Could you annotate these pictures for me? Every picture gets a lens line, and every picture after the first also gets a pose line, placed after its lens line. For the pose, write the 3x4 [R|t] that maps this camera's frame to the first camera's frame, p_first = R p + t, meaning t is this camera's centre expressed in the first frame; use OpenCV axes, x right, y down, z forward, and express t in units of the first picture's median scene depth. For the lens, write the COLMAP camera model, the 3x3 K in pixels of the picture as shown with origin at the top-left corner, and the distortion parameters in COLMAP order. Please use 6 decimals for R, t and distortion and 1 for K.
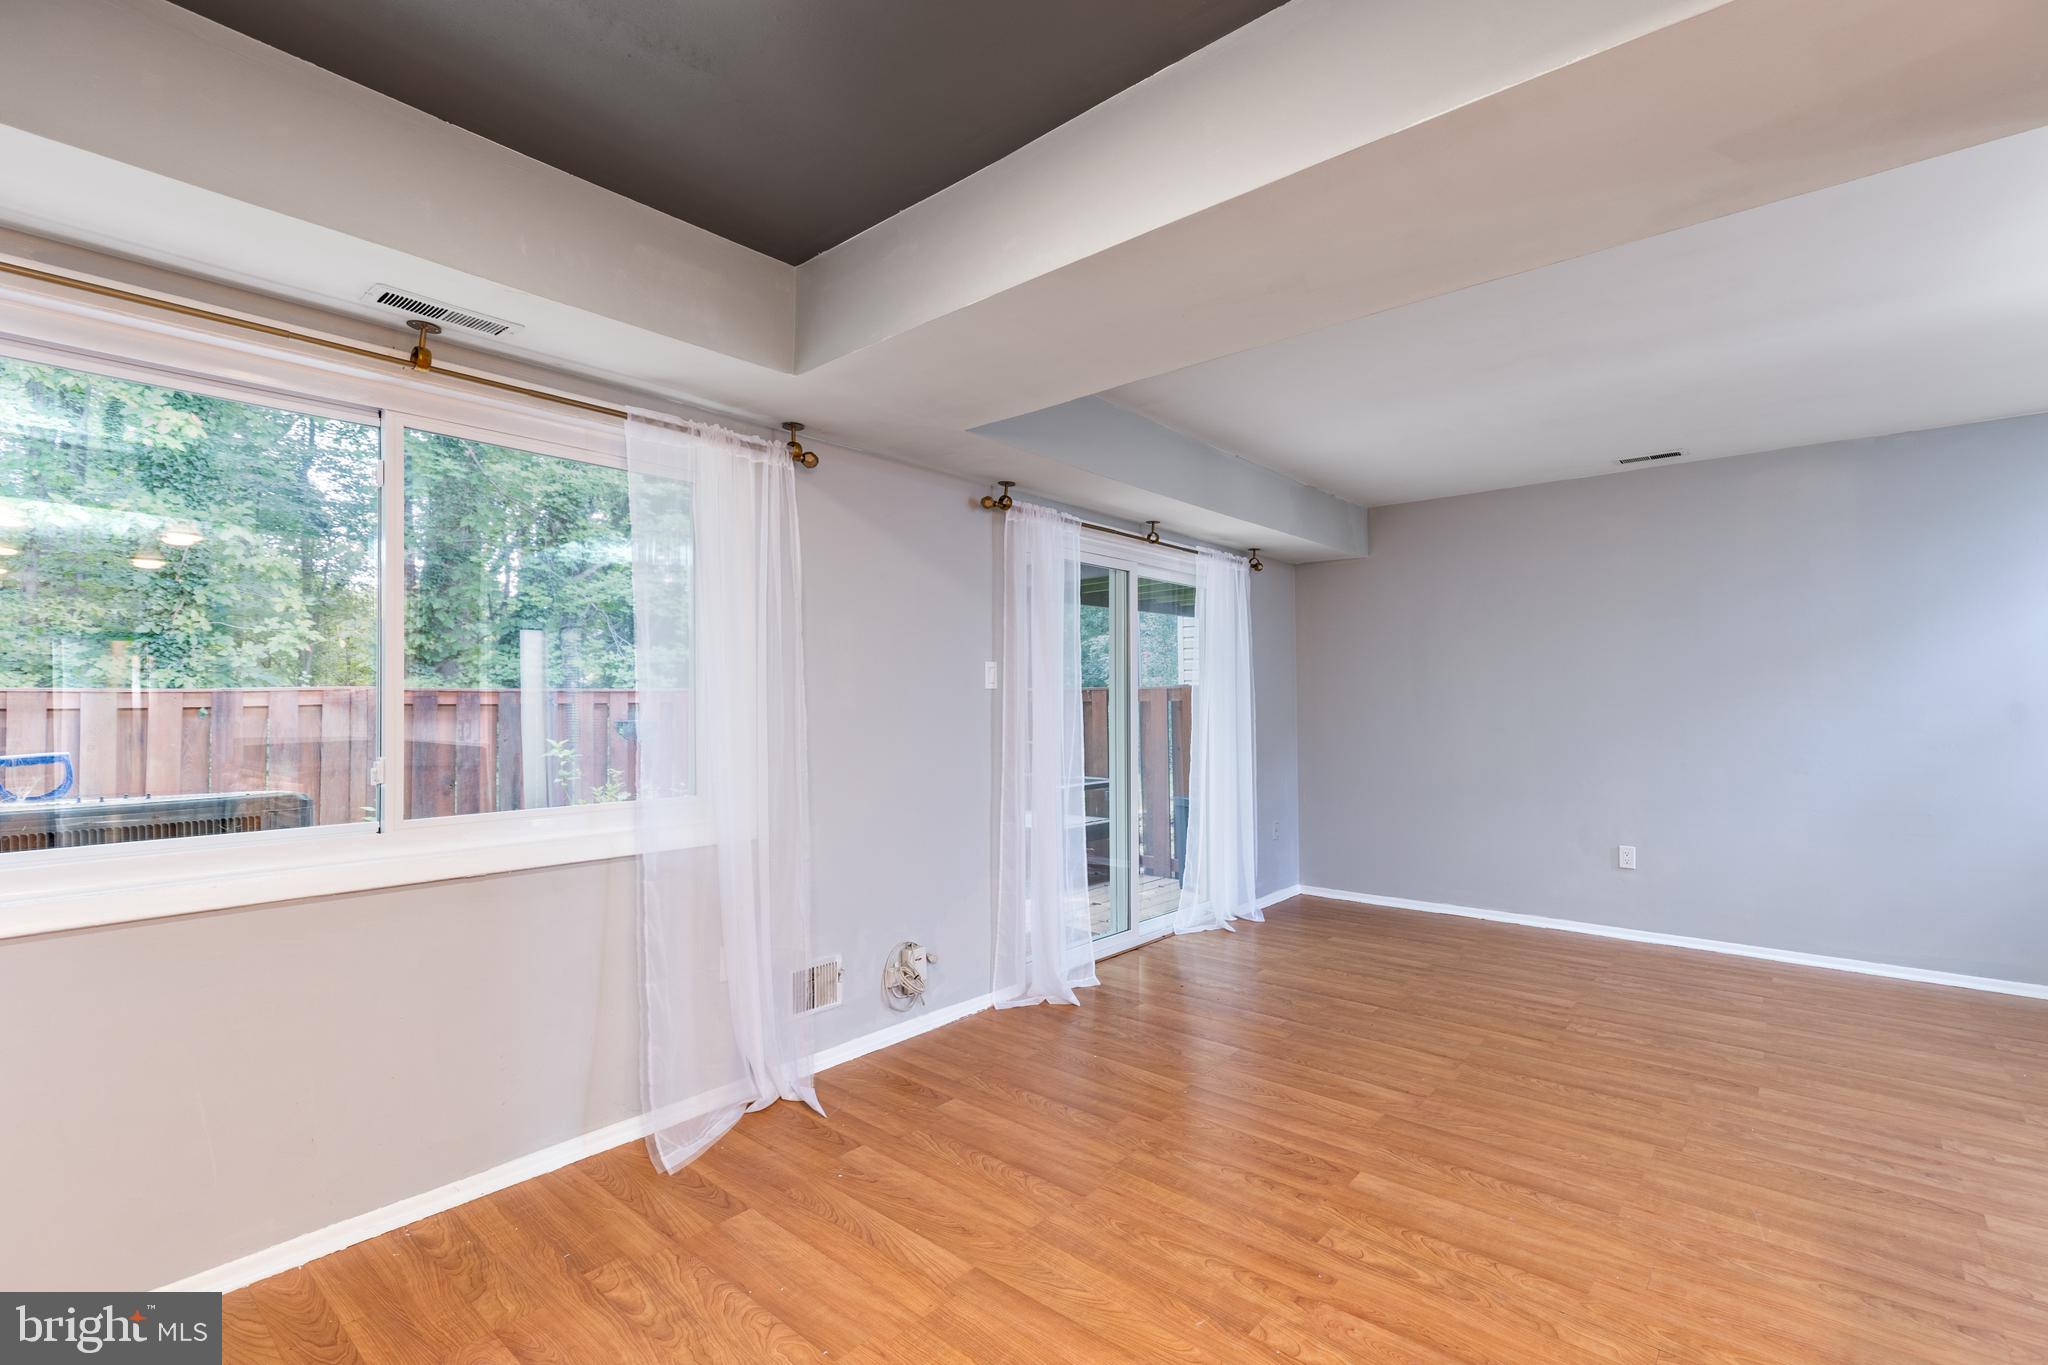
lens RADIAL K [[919.7, 0, 1038.4], [0, 919.7, 687.2], [0, 0, 1]] dist [0.010581, -0.002130]
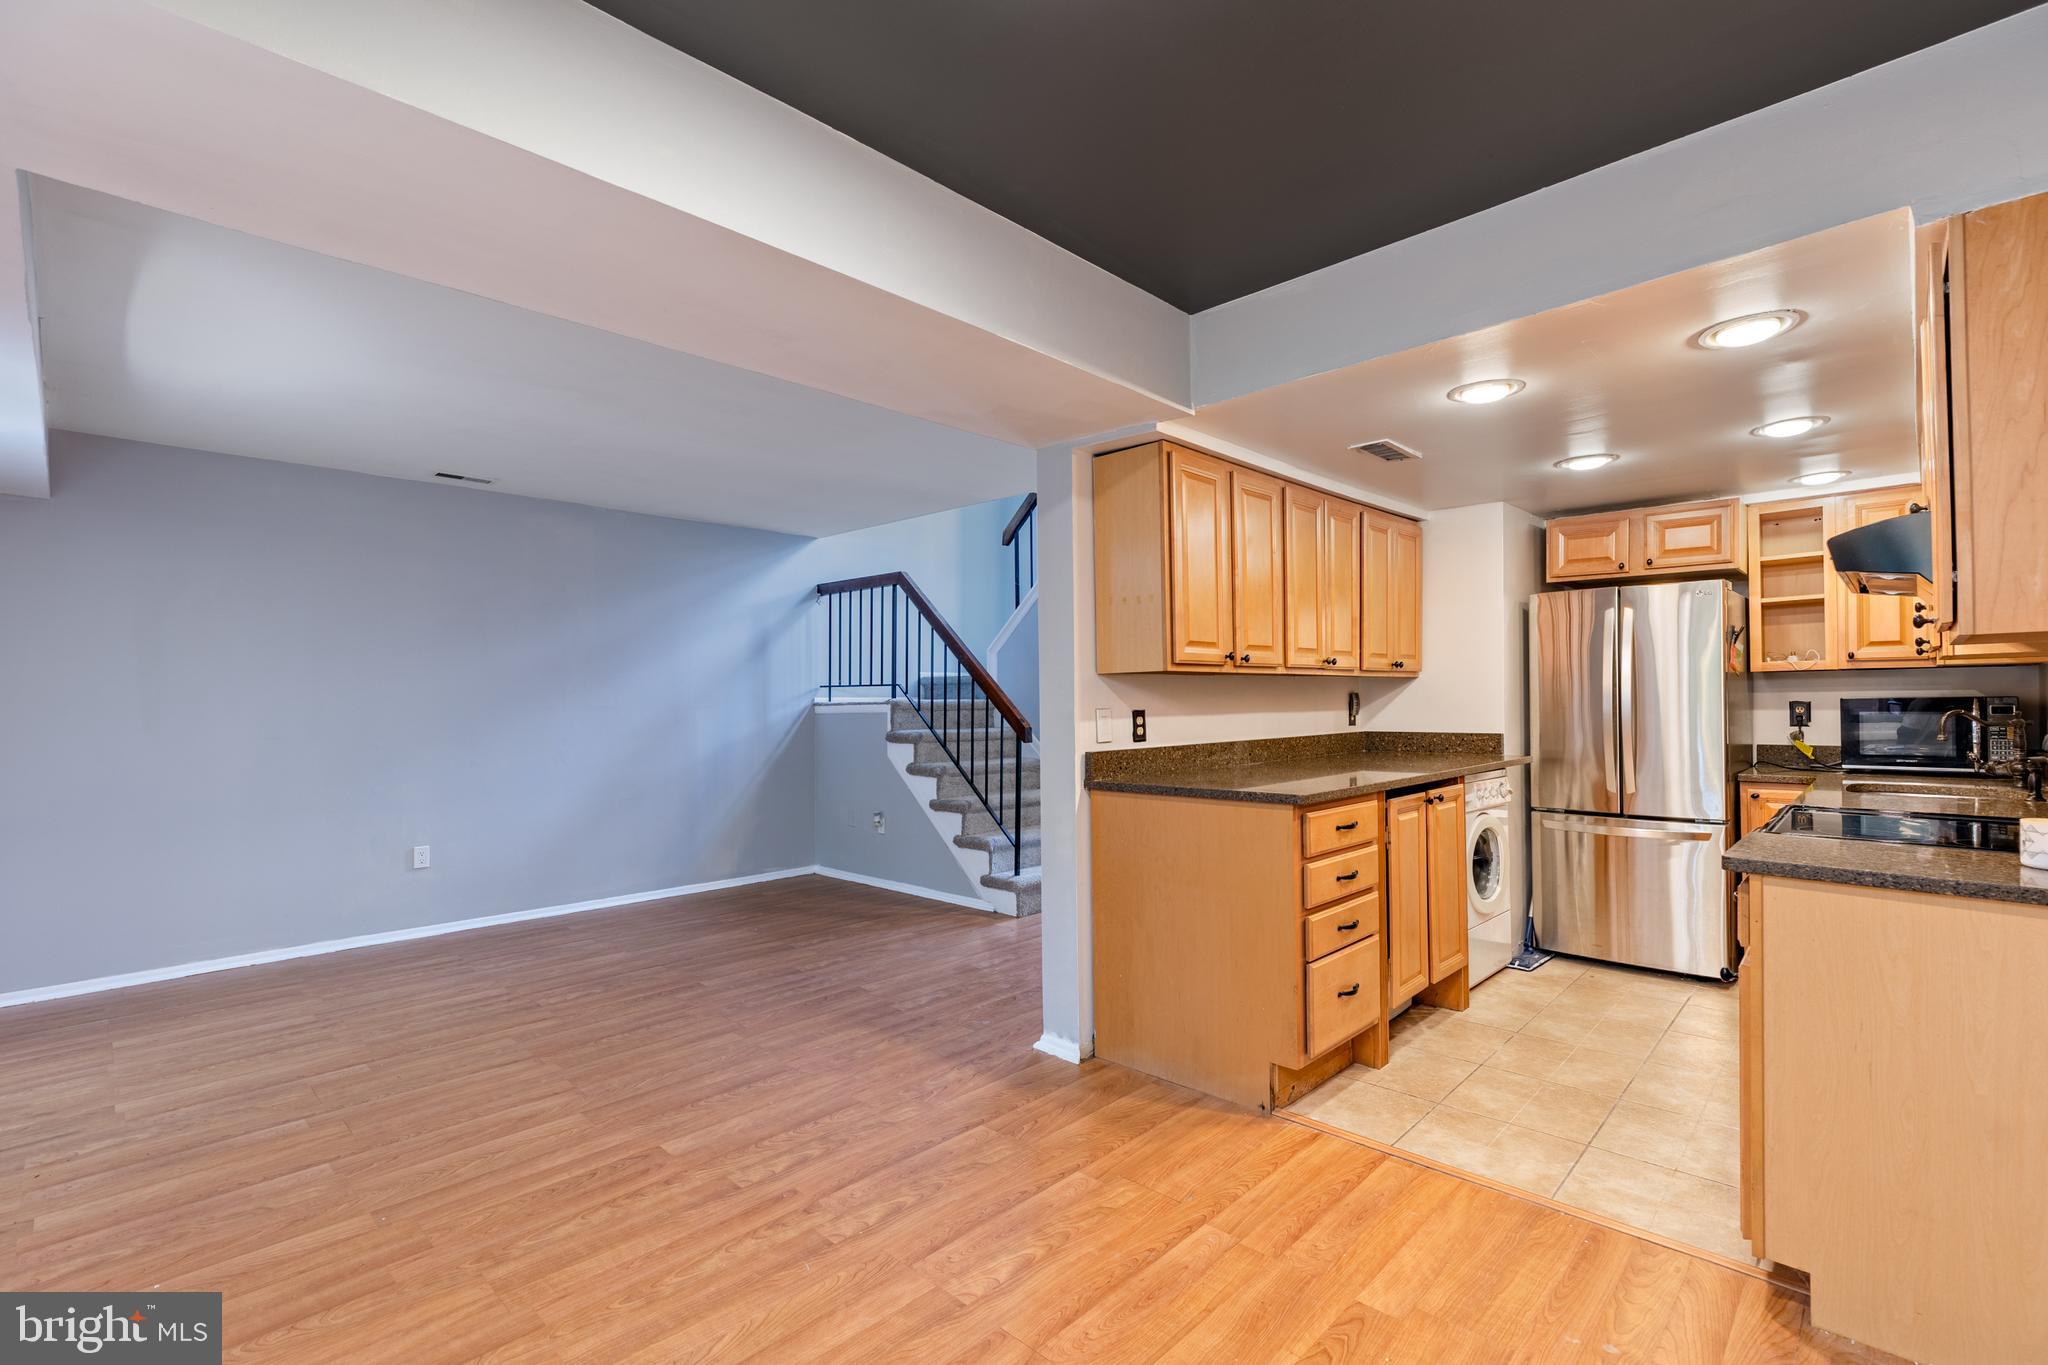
lens RADIAL K [[919.7, 0, 1036.8], [0, 919.7, 695.9], [0, 0, 1]] dist [0.010581, -0.002130]
pose [[0.059285, 0.008159, 0.998208, -0.681991], [-0.009557, 0.999925, -0.007605, 0.011250], [-0.998195, -0.009089, 0.059358, 0.502104]]
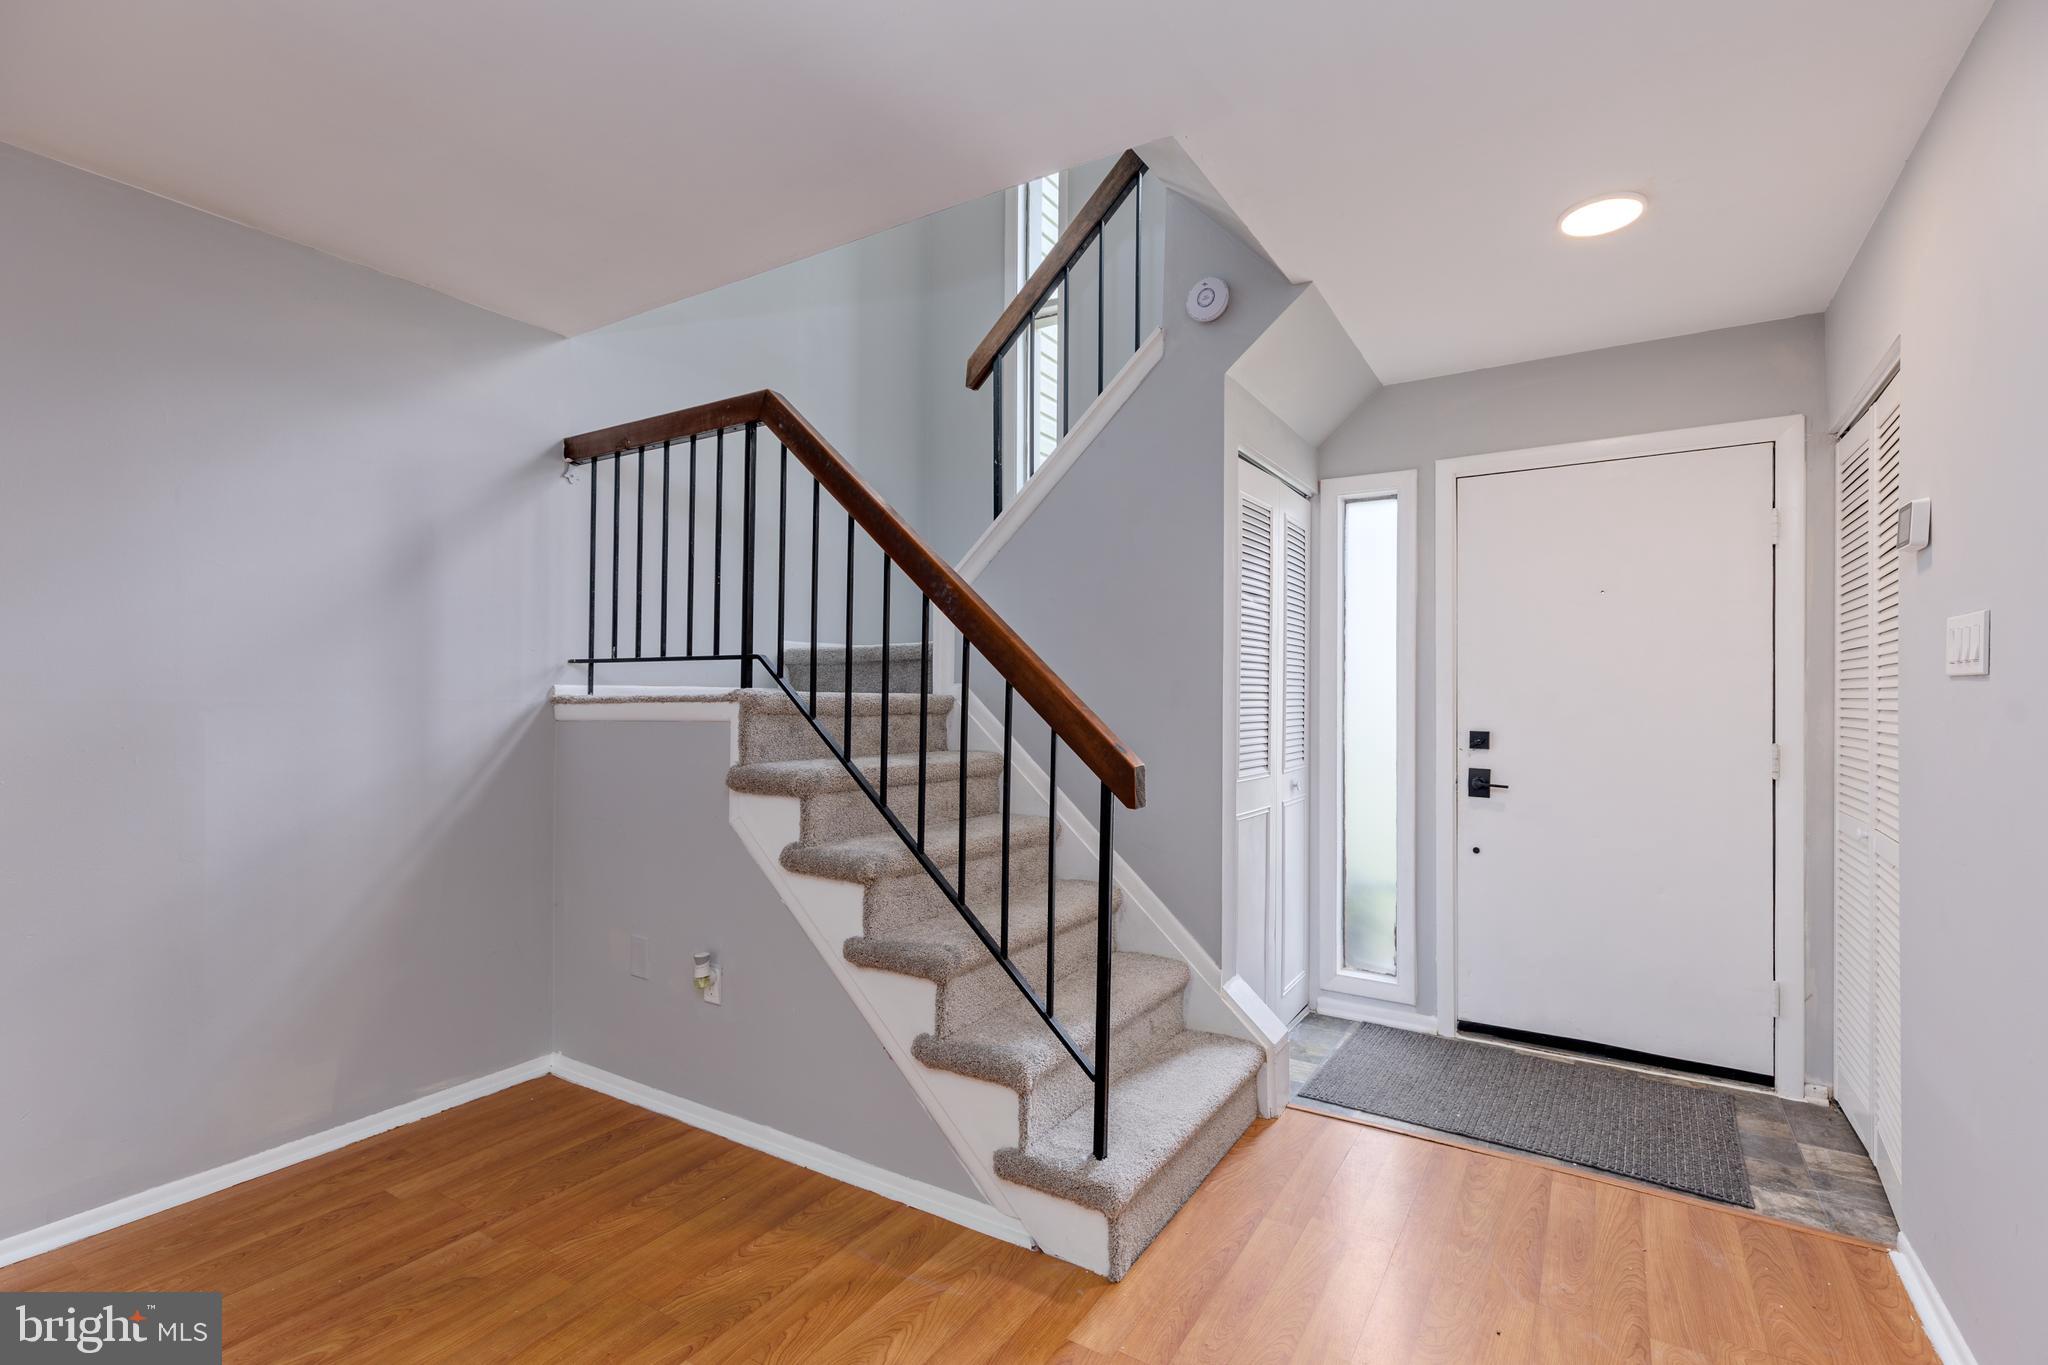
lens RADIAL K [[919.7, 0, 1018.1], [0, 919.7, 683.1], [0, 0, 1]] dist [0.010581, -0.002130]
pose [[-0.144060, 0.012331, 0.989492, 0.662566], [-0.020765, 0.999665, -0.015481, 0.006546], [-0.989351, -0.022777, -0.143755, 0.874797]]
